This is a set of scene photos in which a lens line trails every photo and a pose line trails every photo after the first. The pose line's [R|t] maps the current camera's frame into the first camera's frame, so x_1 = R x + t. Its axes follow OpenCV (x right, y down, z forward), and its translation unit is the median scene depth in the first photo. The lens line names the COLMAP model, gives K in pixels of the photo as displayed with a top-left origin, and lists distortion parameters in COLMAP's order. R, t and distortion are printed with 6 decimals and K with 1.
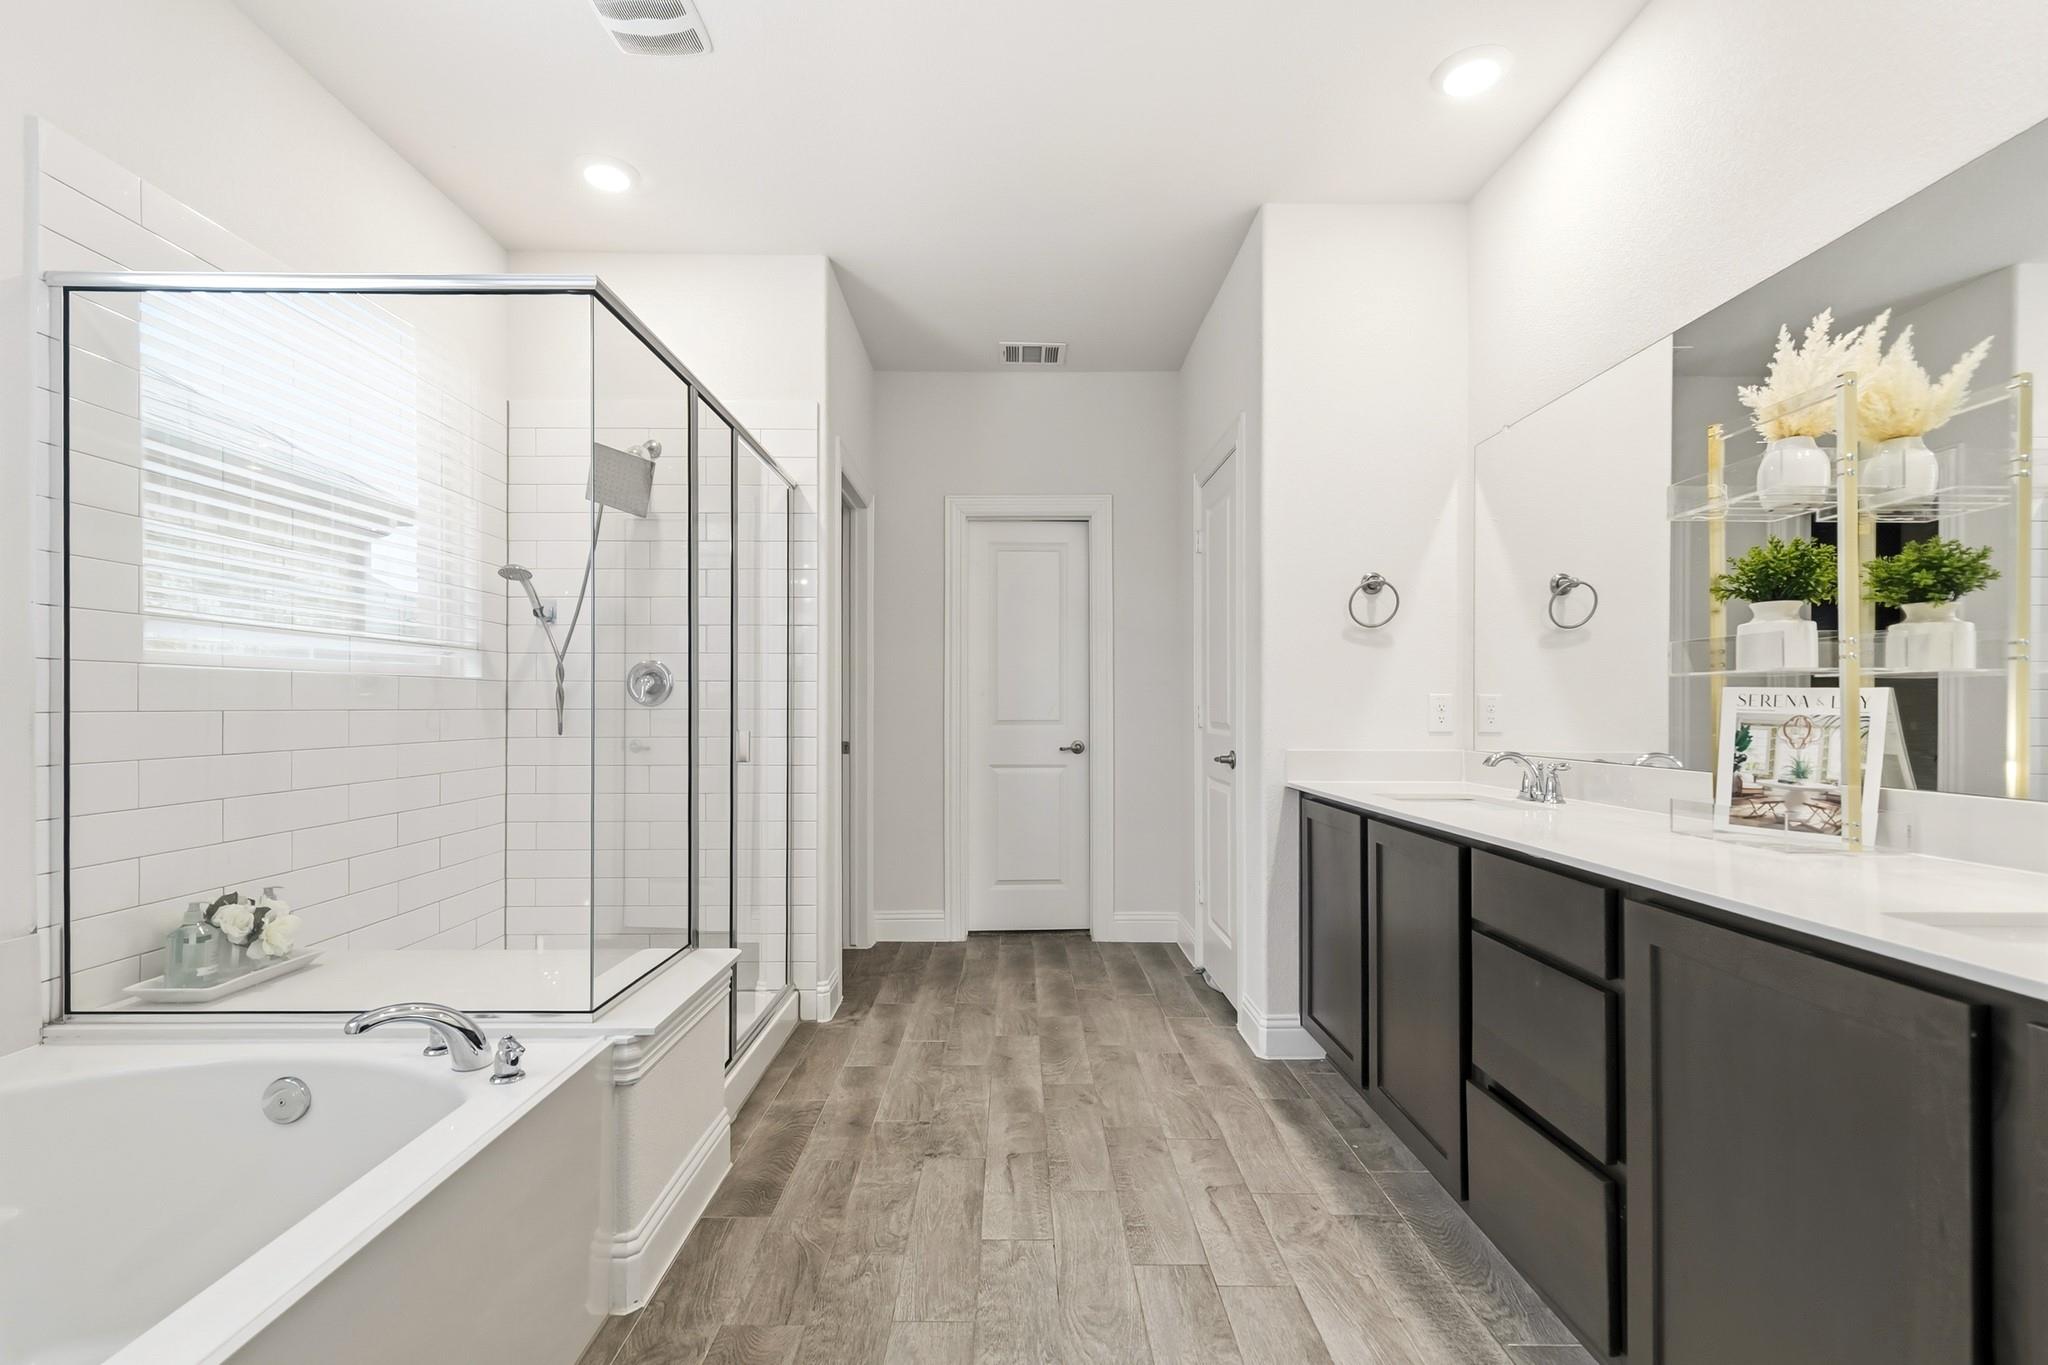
lens RADIAL K [[930.5, 0, 1015.1], [0, 930.5, 696.2], [0, 0, 1]] dist [0.014385, -0.002883]
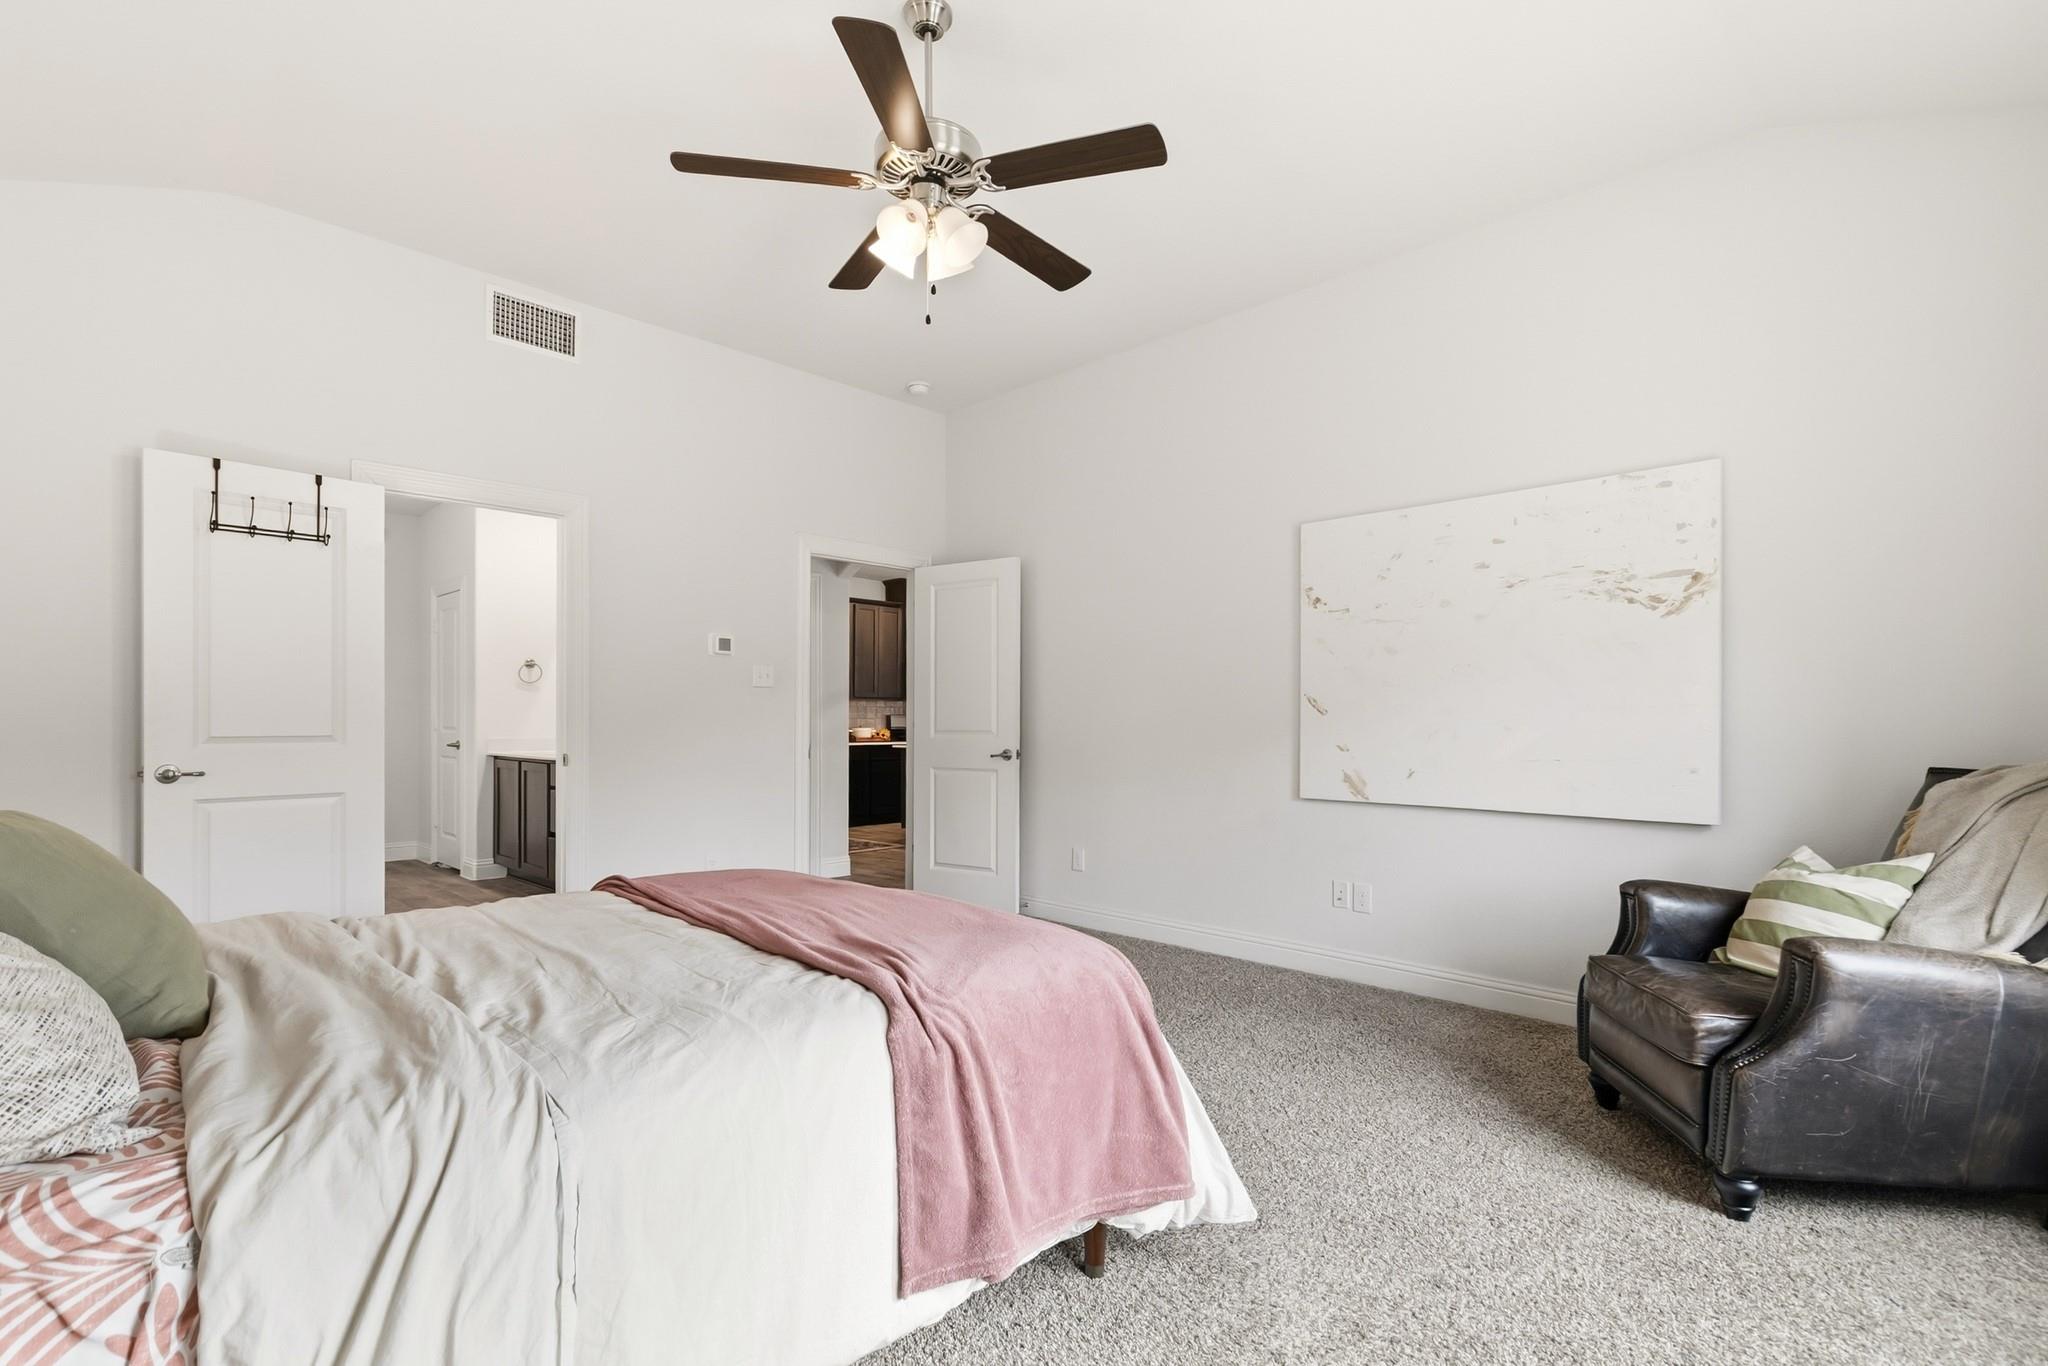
lens RADIAL K [[930.5, 0, 1035.0], [0, 930.5, 701.0], [0, 0, 1]] dist [0.014385, -0.002883]
pose [[0.697518, 0.001356, 0.716566, -0.417394], [0.000711, 0.999996, -0.002584, -0.024910], [-0.716567, 0.002312, 0.697514, -1.574349]]
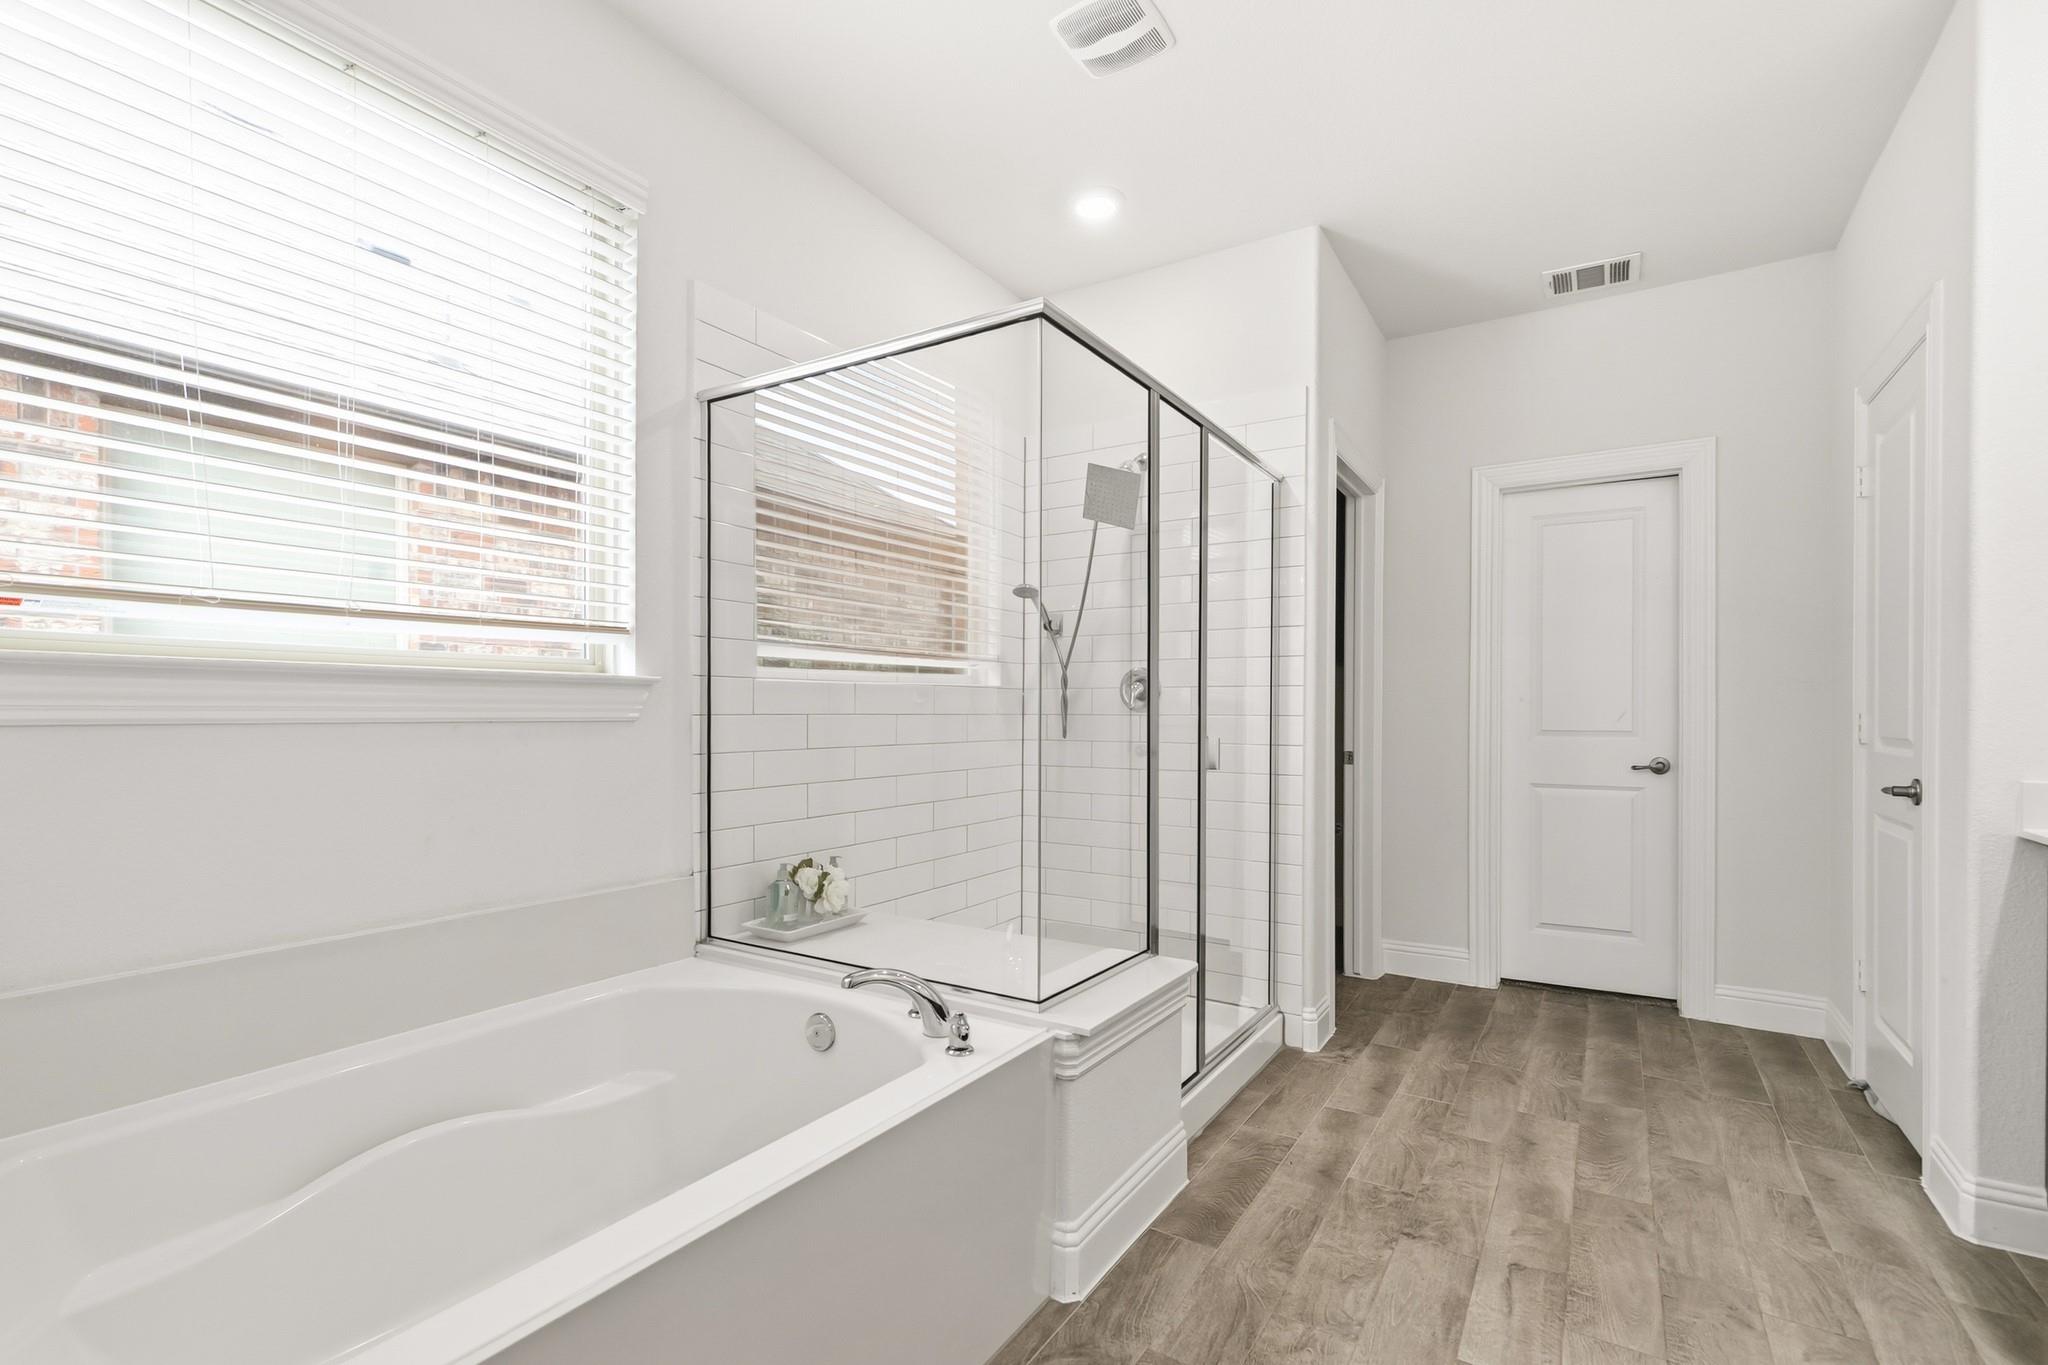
lens RADIAL K [[930.5, 0, 1030.8], [0, 930.5, 709.8], [0, 0, 1]] dist [0.014385, -0.002883]
pose [[0.843399, 0.000664, -0.537287, 0.067859], [0.002889, 0.999979, 0.005770, 0.002305], [0.537280, -0.006419, 0.843379, 0.077680]]
